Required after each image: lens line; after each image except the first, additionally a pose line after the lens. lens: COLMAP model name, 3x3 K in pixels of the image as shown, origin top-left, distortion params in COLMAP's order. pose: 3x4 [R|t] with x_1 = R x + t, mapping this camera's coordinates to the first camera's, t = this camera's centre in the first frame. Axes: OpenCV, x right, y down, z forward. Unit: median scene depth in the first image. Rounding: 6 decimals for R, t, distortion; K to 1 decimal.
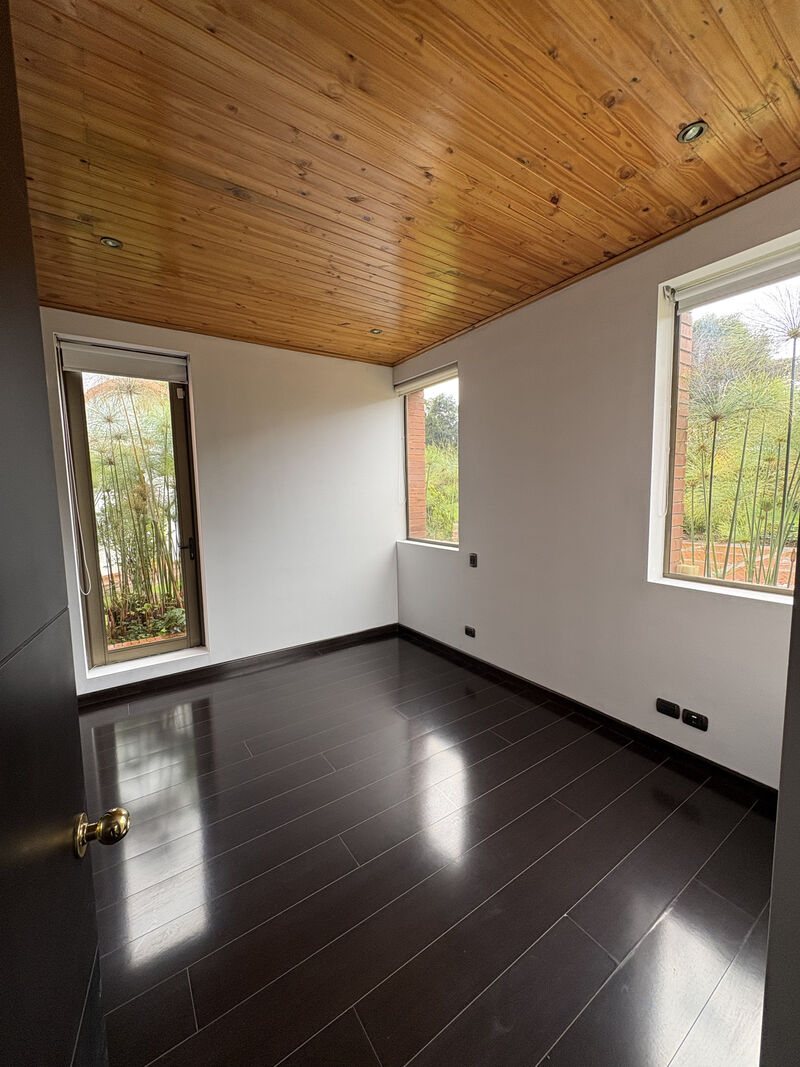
lens RADIAL K [[424.6, 0, 396.9], [0, 424.6, 539.3], [0, 0, 1]] dist [0.002131, 0.000514]
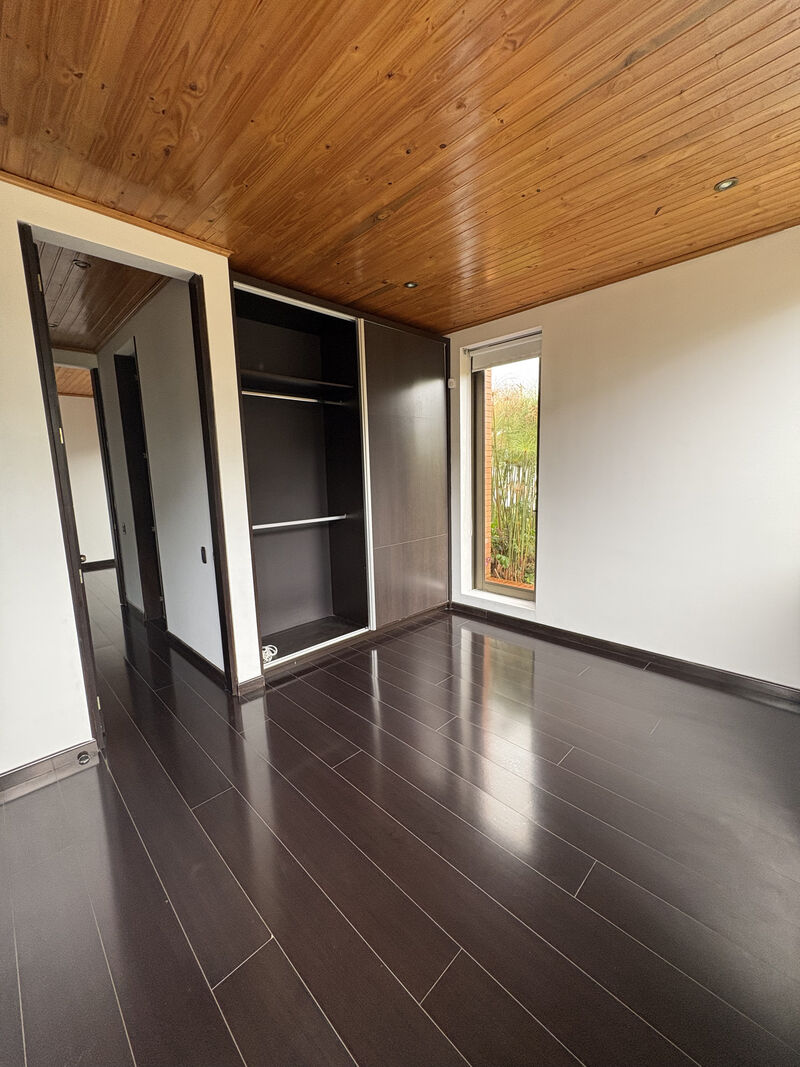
lens RADIAL K [[424.6, 0, 402.8], [0, 424.6, 537.9], [0, 0, 1]] dist [0.002131, 0.000514]
pose [[0.186855, 0.169387, -0.967674, 0.584481], [-0.092404, 0.983686, 0.154347, -0.056835], [0.978032, 0.060577, 0.199459, 0.516152]]
